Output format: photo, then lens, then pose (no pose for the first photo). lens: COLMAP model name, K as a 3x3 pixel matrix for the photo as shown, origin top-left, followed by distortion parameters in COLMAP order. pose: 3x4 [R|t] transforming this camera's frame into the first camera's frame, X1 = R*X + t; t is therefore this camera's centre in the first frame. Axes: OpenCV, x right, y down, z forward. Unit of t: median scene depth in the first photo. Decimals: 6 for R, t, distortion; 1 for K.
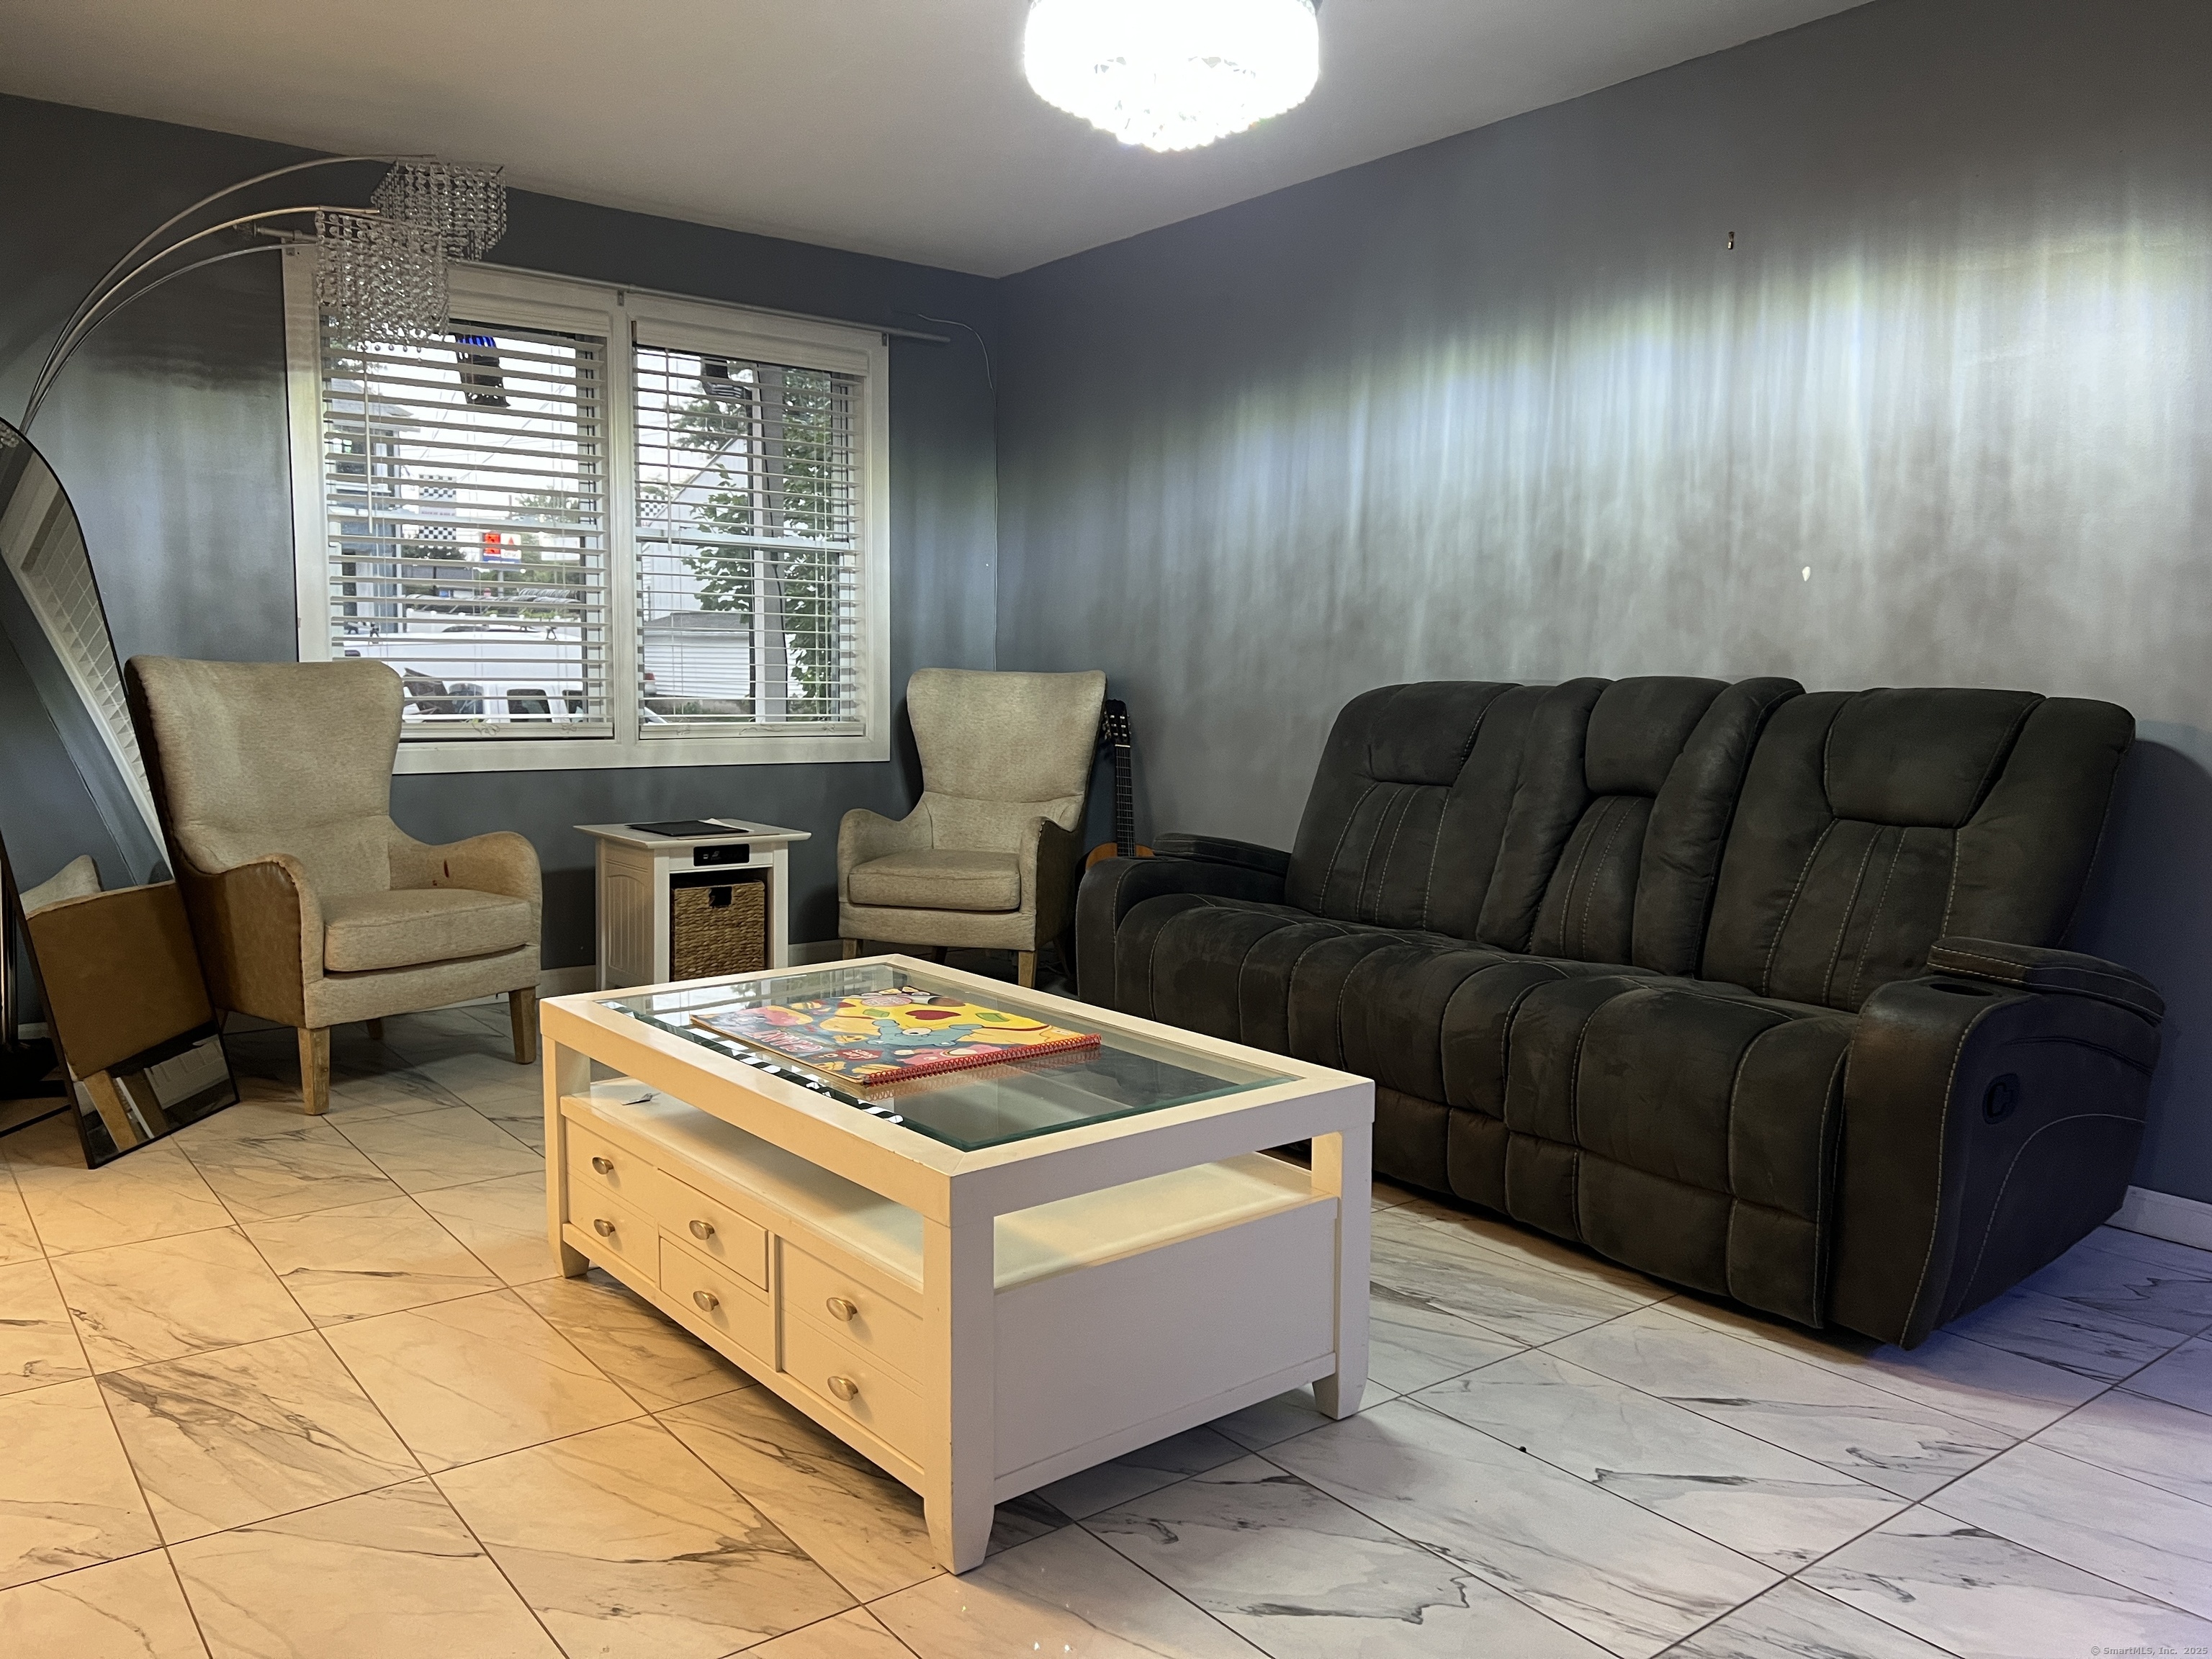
lens RADIAL K [[1653.7, 0, 1088.3], [0, 1653.7, 814.4], [0, 0, 1]] dist [0.049261, -0.063710]
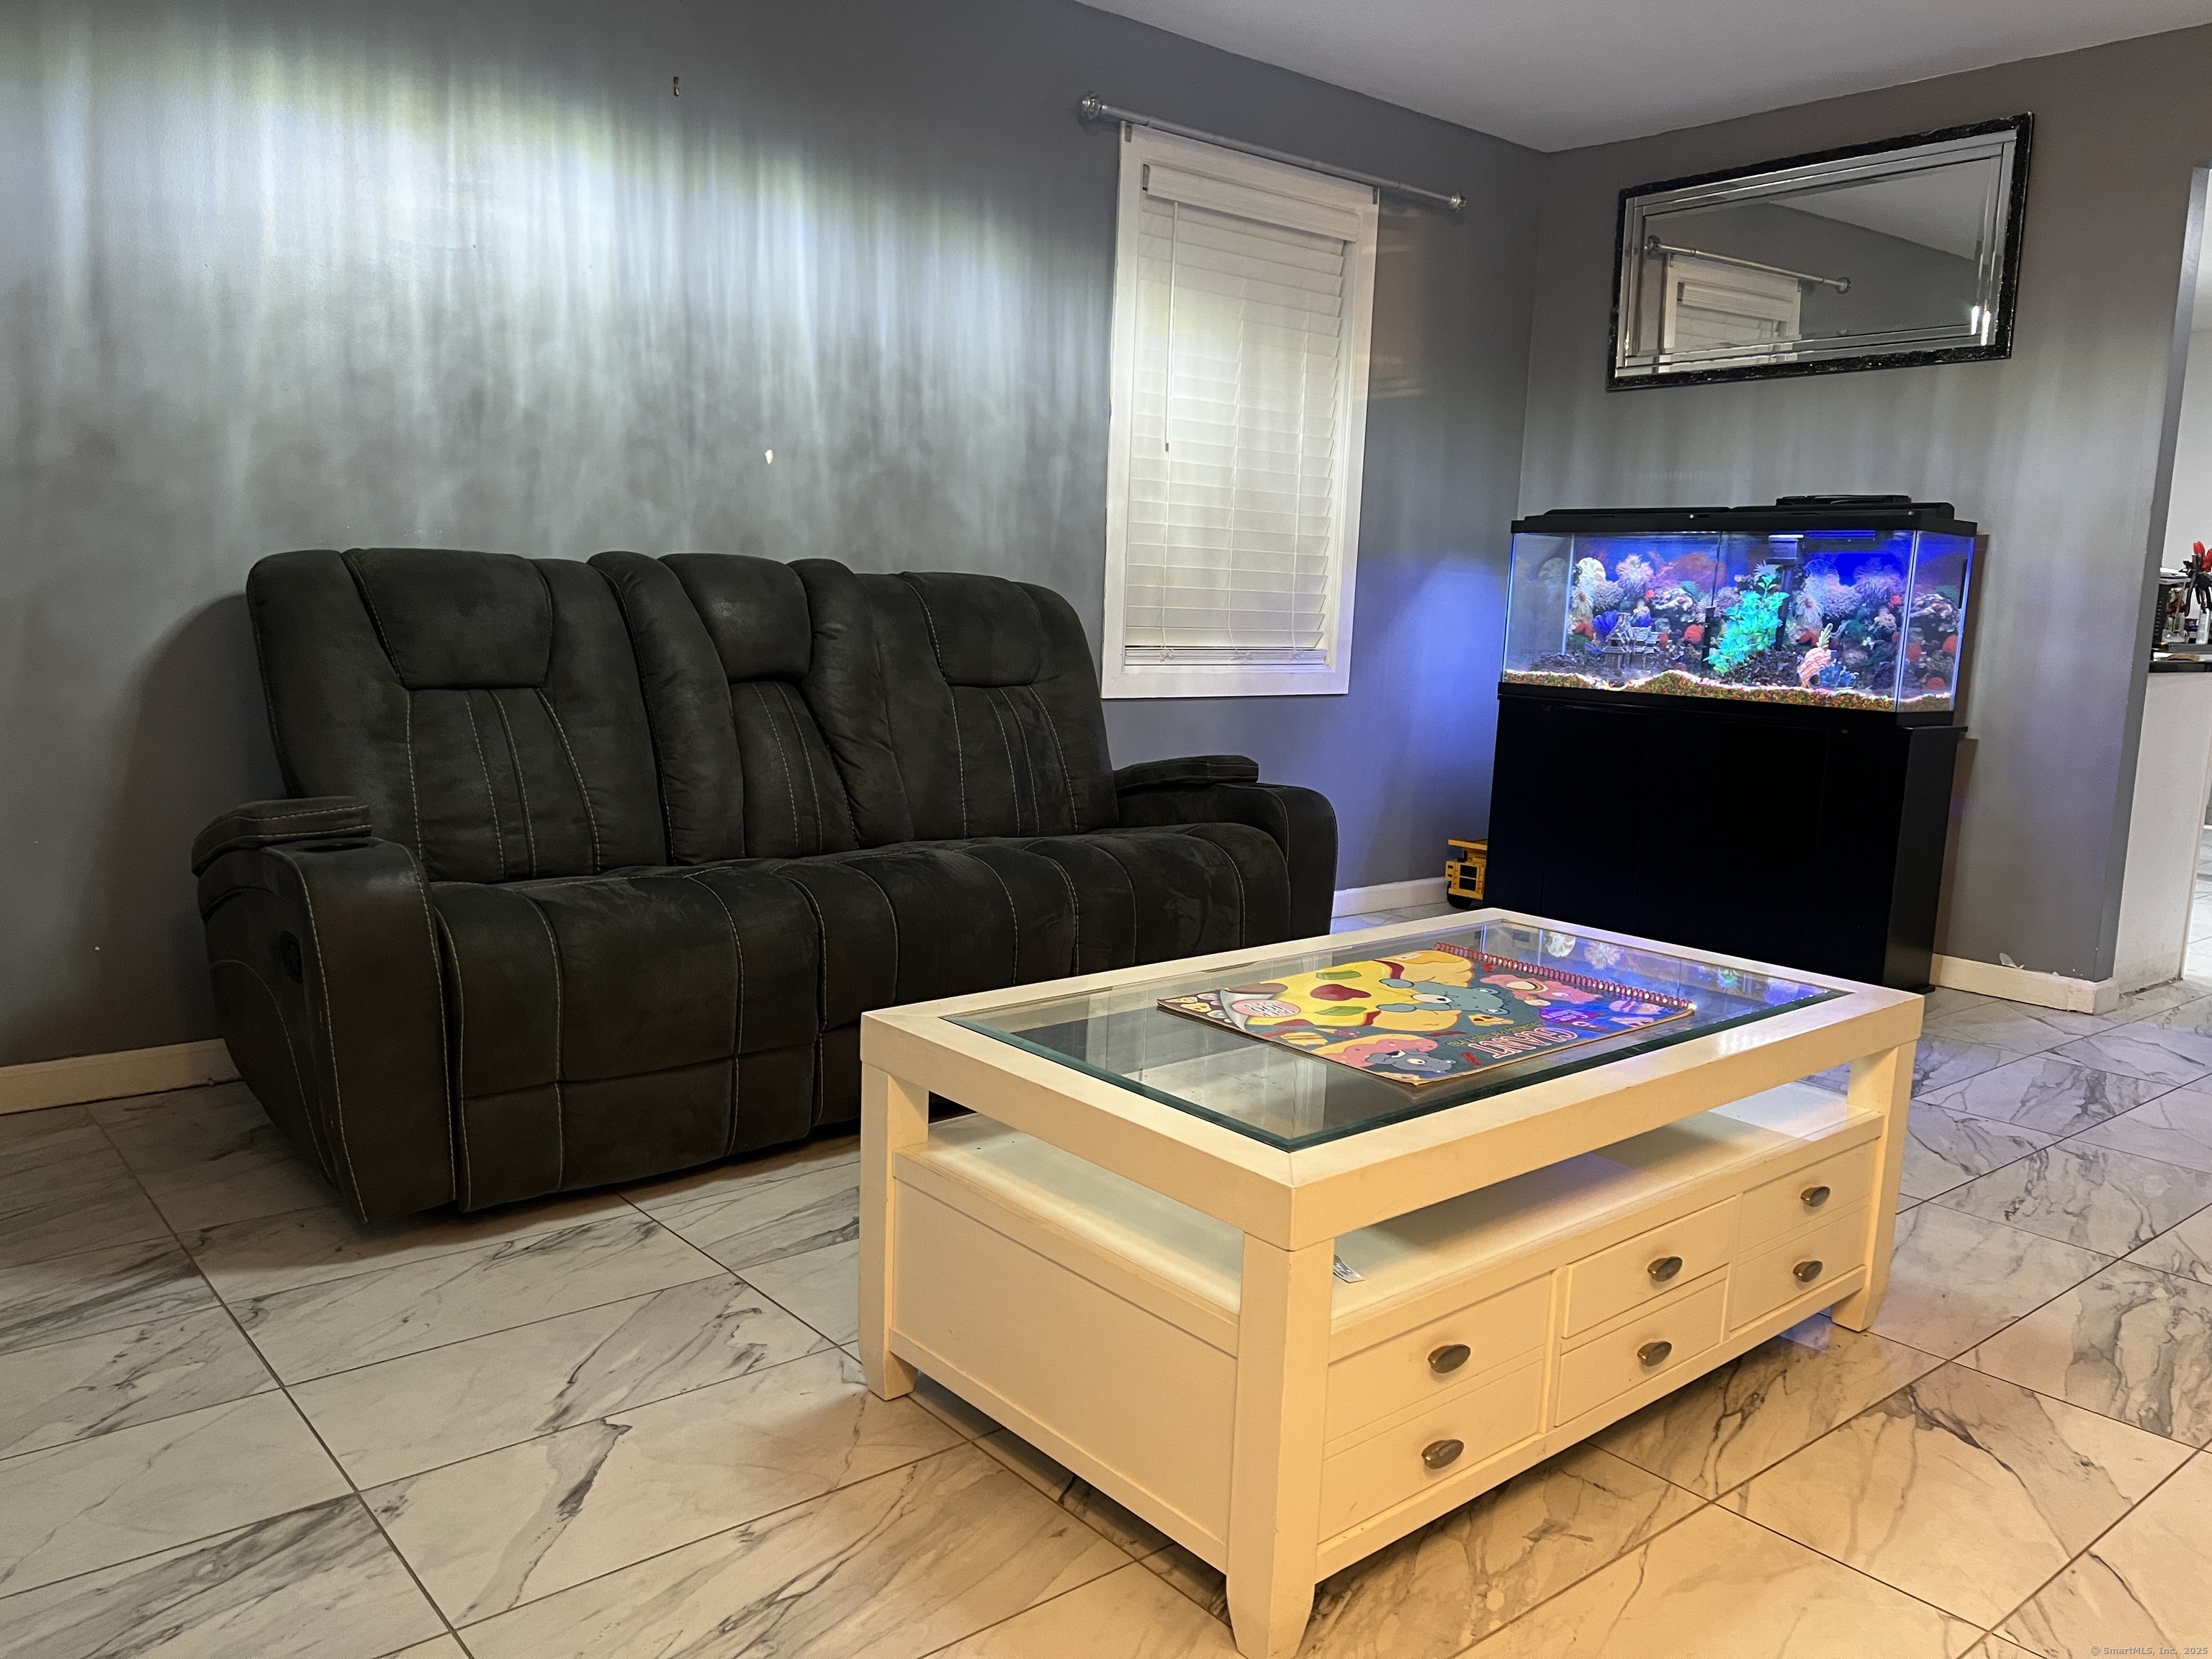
lens RADIAL K [[1653.7, 0, 1085.1], [0, 1653.7, 846.5], [0, 0, 1]] dist [0.049261, -0.063710]
pose [[-0.032152, -0.163680, 0.985989, -0.639249], [0.053206, 0.984820, 0.165221, -0.064972], [-0.998066, 0.057773, -0.022955, 0.835718]]
